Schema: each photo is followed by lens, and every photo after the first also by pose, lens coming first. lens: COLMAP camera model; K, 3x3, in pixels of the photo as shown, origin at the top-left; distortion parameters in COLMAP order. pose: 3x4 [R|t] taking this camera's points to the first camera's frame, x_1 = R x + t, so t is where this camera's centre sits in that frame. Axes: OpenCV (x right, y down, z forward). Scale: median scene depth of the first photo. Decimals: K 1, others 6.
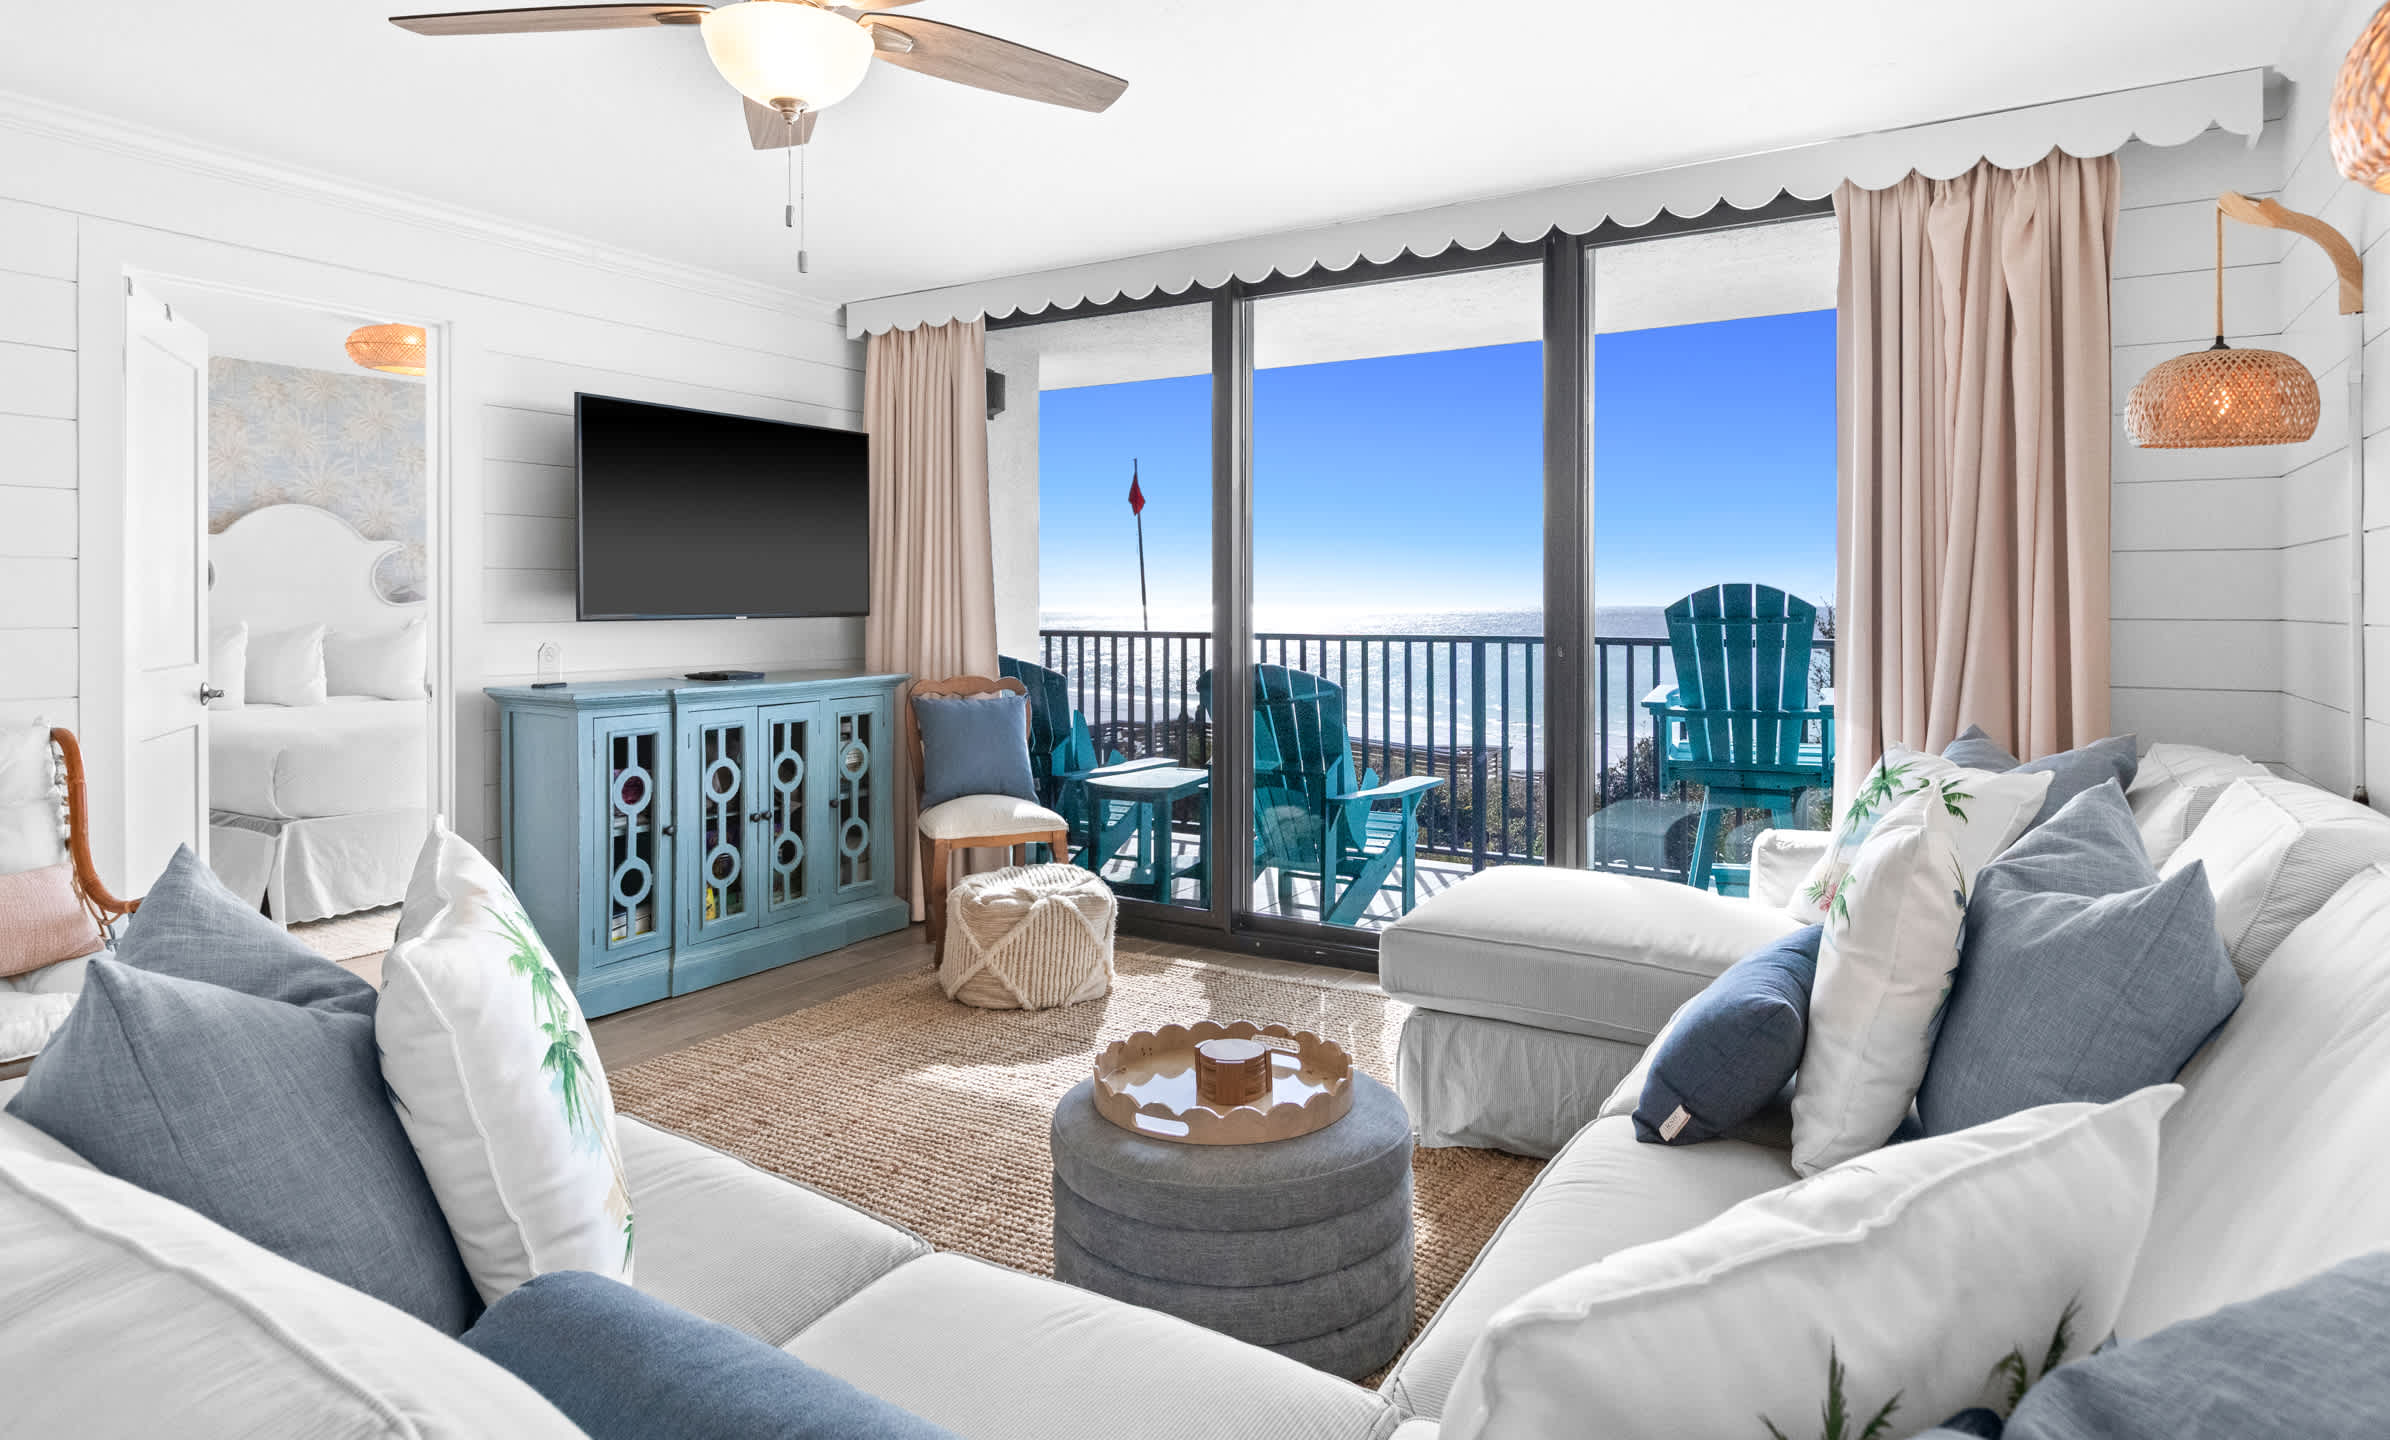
lens RADIAL K [[1344.8, 0, 1194.5], [0, 1344.8, 602.1], [0, 0, 1]] dist [-0.001522, 0.000124]
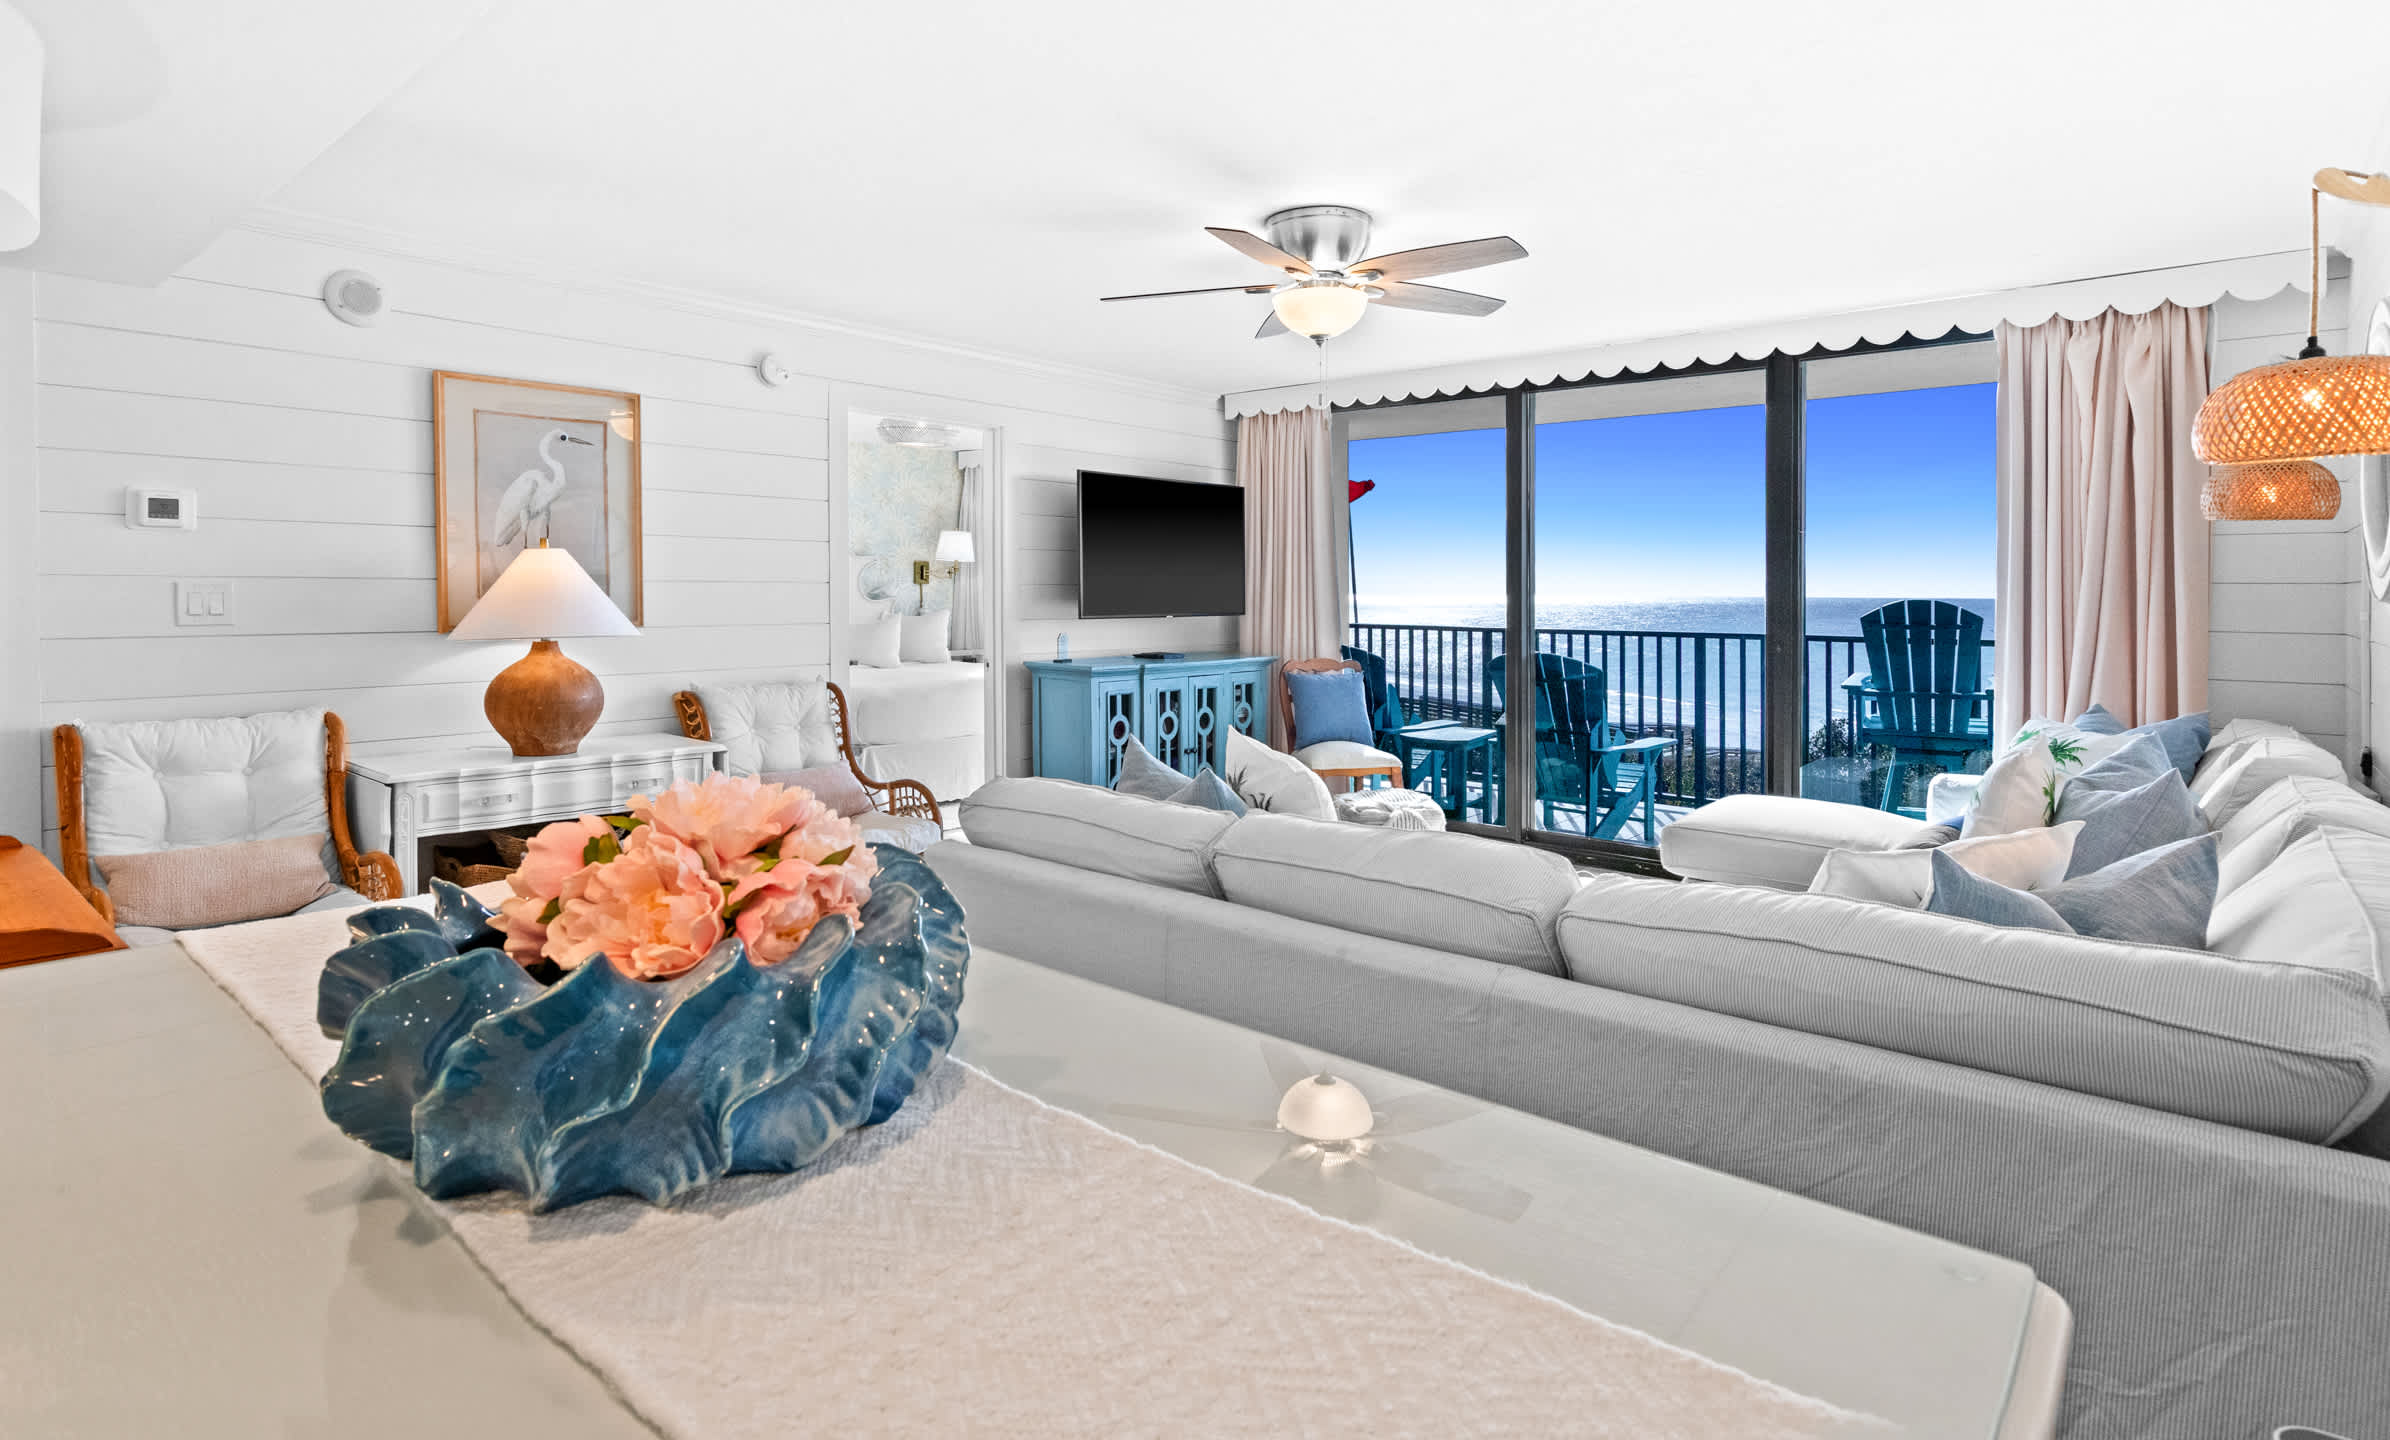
lens RADIAL K [[1254.1, 0, 1098.5], [0, 1254.1, 588.7], [0, 0, 1]] dist [0.001132, -0.000122]
pose [[0.979442, 0.003388, -0.201698, -0.143939], [-0.003133, 0.999994, 0.001588, -0.022250], [0.201702, -0.000924, 0.979446, -0.384394]]
